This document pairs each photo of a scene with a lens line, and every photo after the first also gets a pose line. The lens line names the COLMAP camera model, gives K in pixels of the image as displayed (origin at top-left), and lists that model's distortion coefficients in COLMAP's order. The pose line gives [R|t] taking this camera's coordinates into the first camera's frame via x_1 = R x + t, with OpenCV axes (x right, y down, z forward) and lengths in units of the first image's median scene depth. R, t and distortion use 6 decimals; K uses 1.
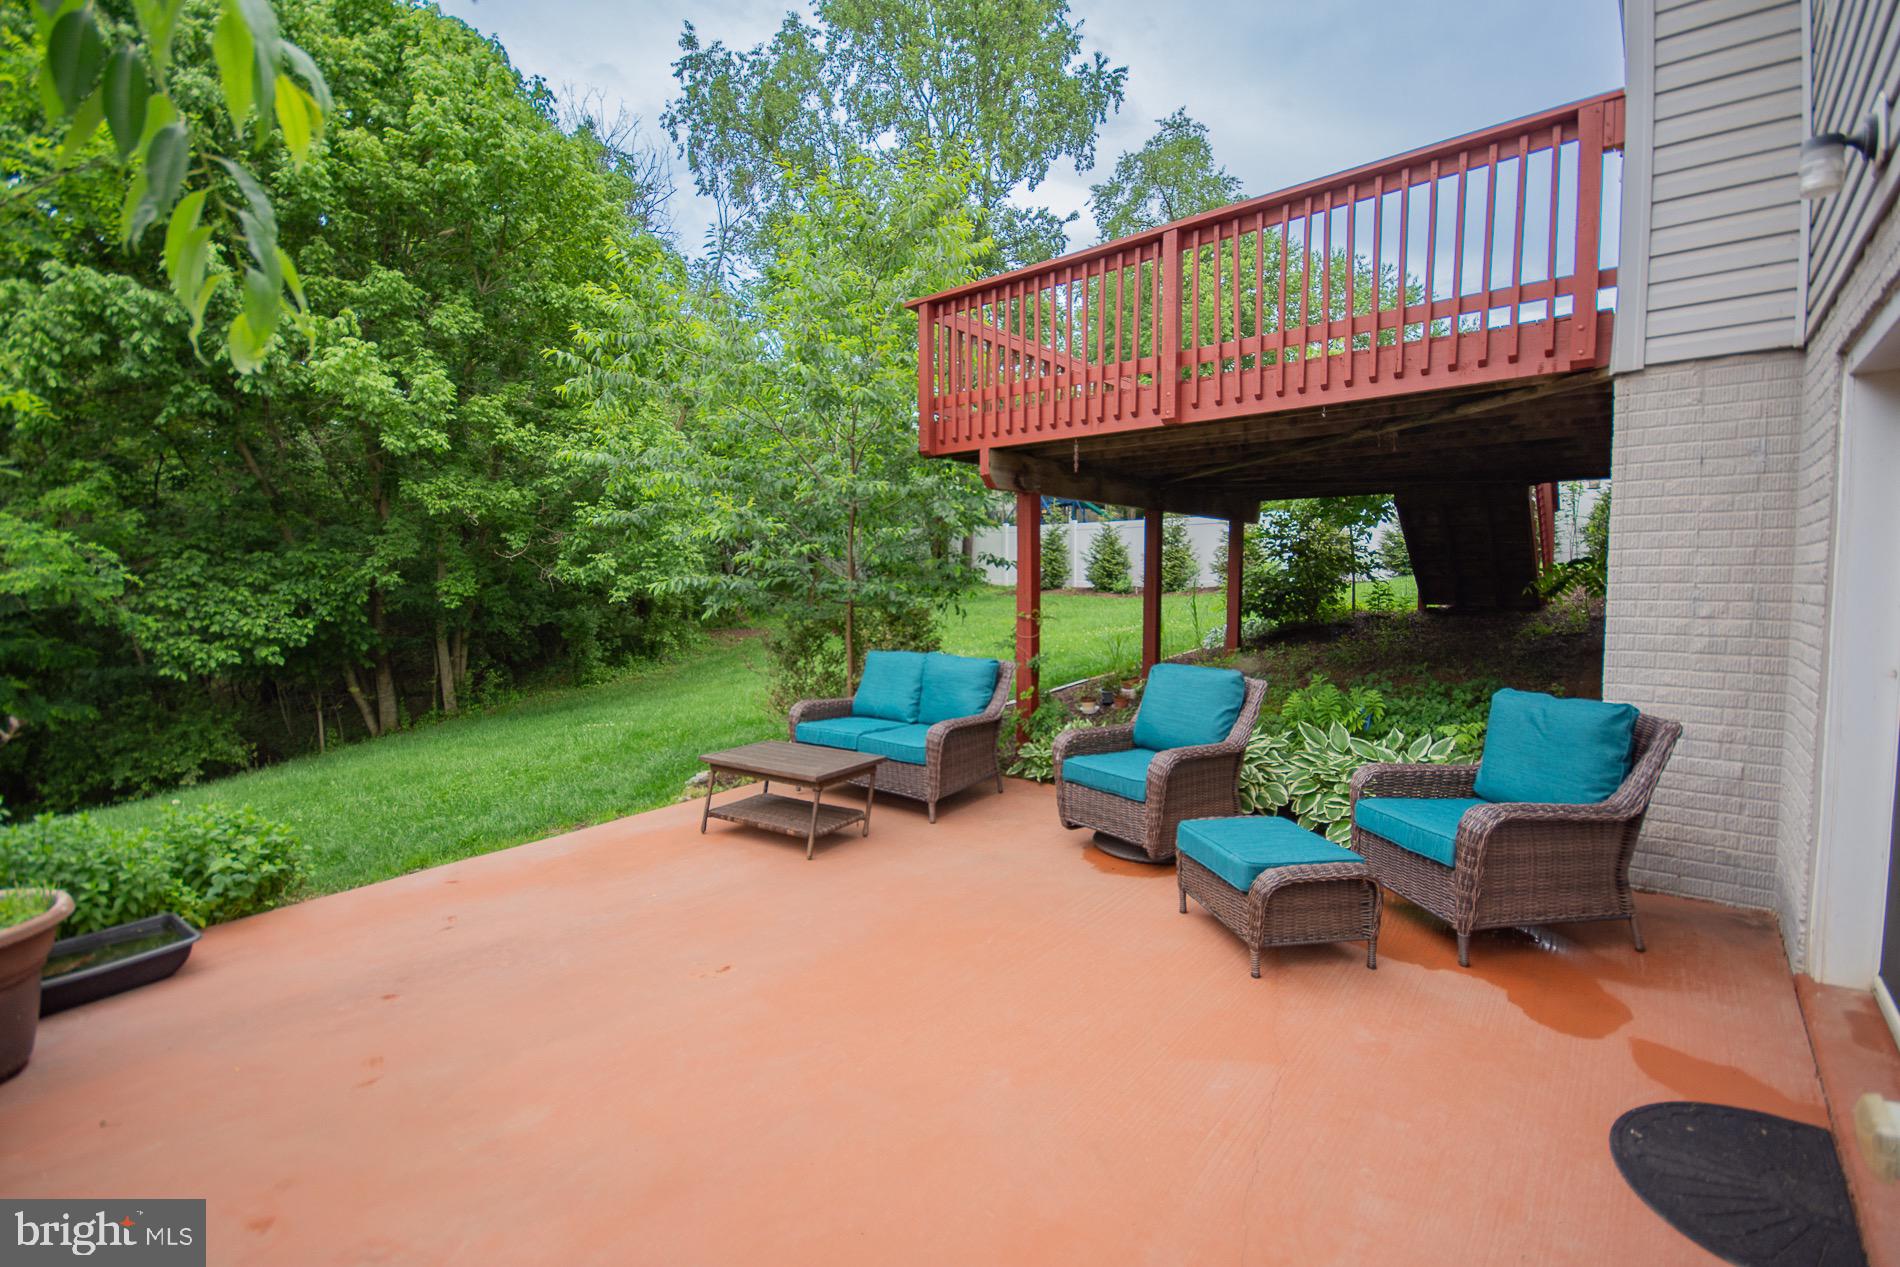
lens RADIAL K [[843.3, 0, 946.6], [0, 843.3, 630.9], [0, 0, 1]] dist [0.001225, -0.000127]
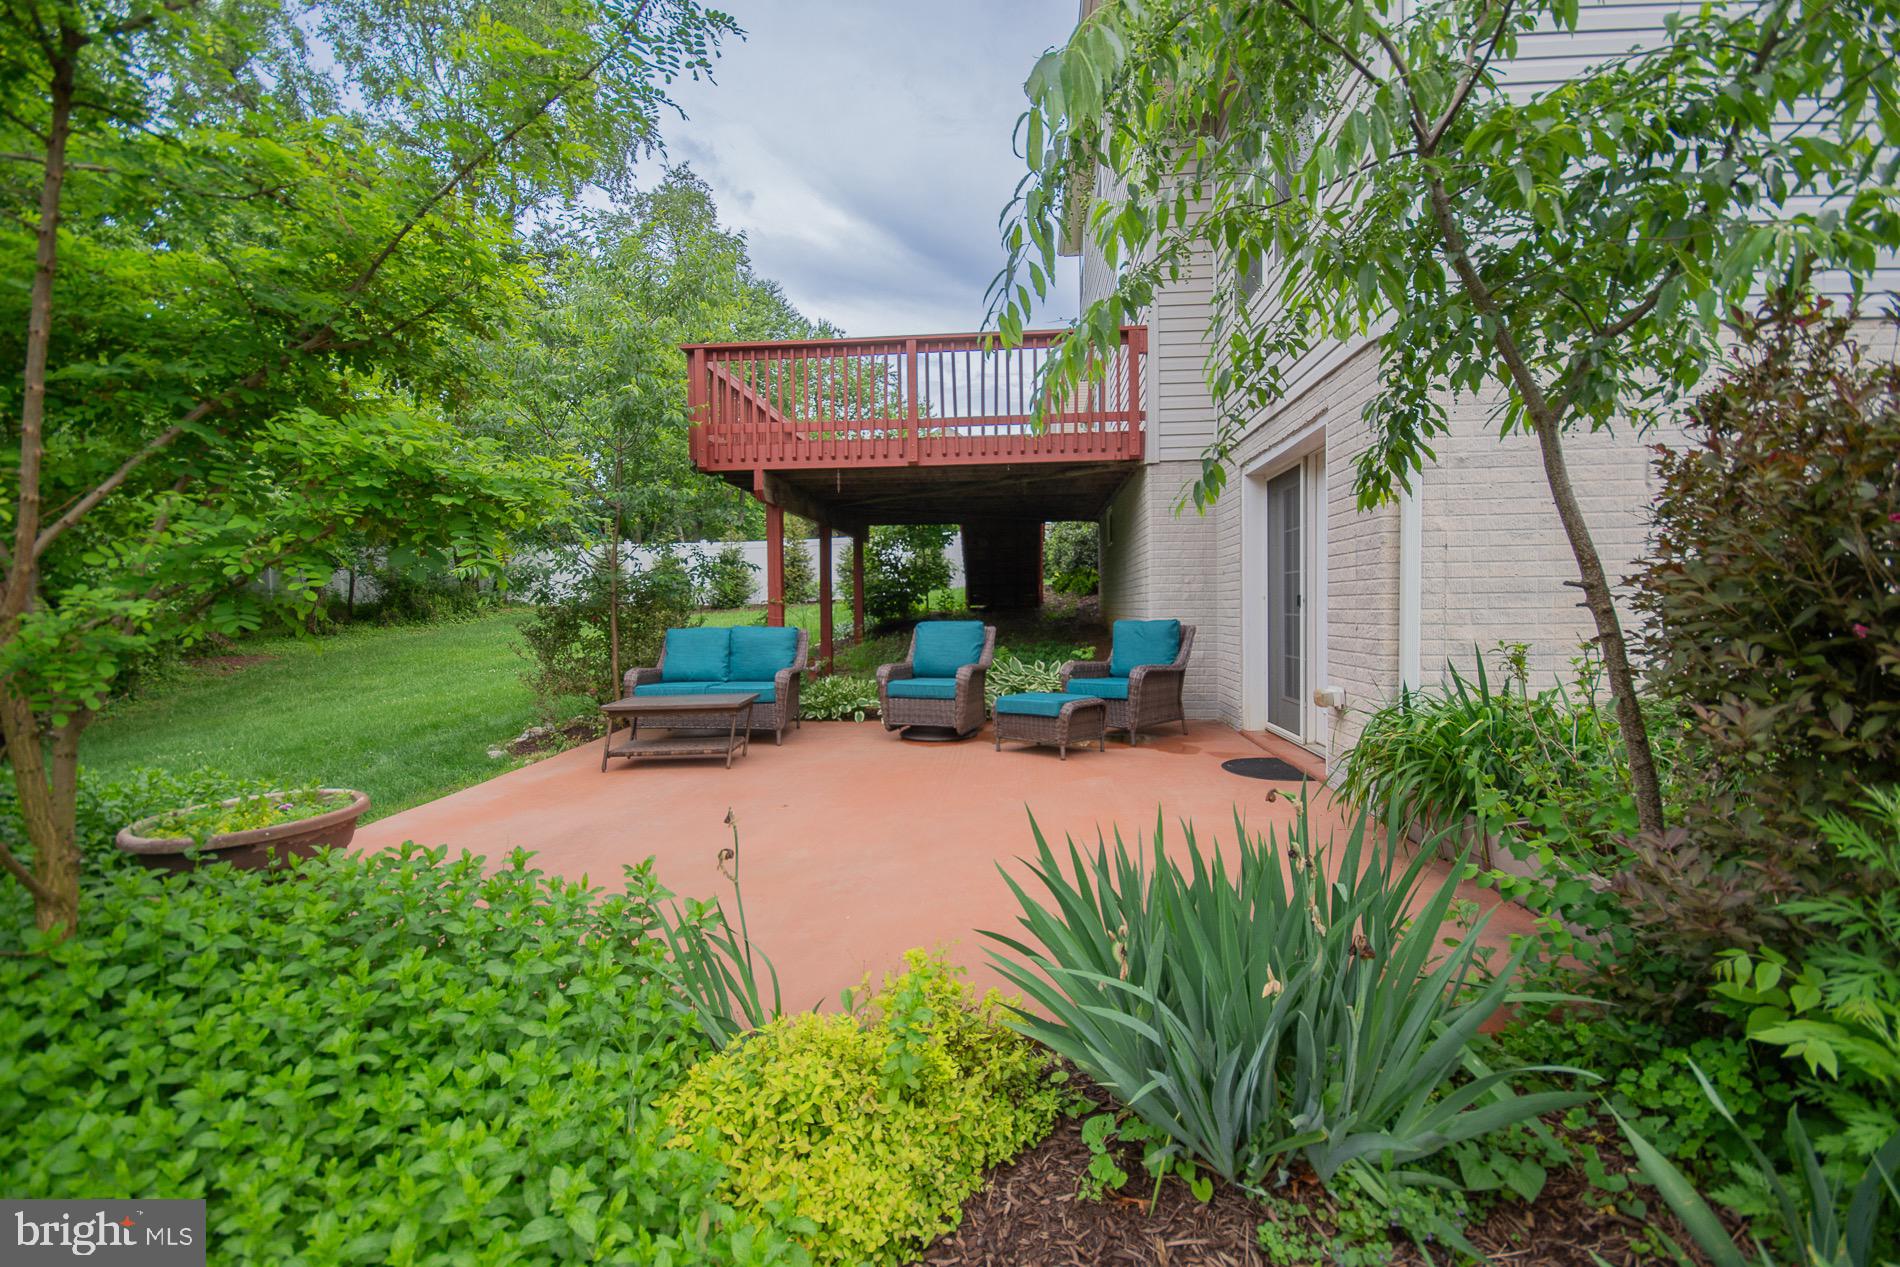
lens RADIAL K [[870.5, 0, 953.0], [0, 870.5, 637.6], [0, 0, 1]] dist [-0.000149, -0.001091]
pose [[0.805347, -0.022642, 0.592371, -0.495483], [0.045467, 0.998686, -0.023642, 0.082684], [-0.591057, 0.045973, 0.805318, -0.226965]]
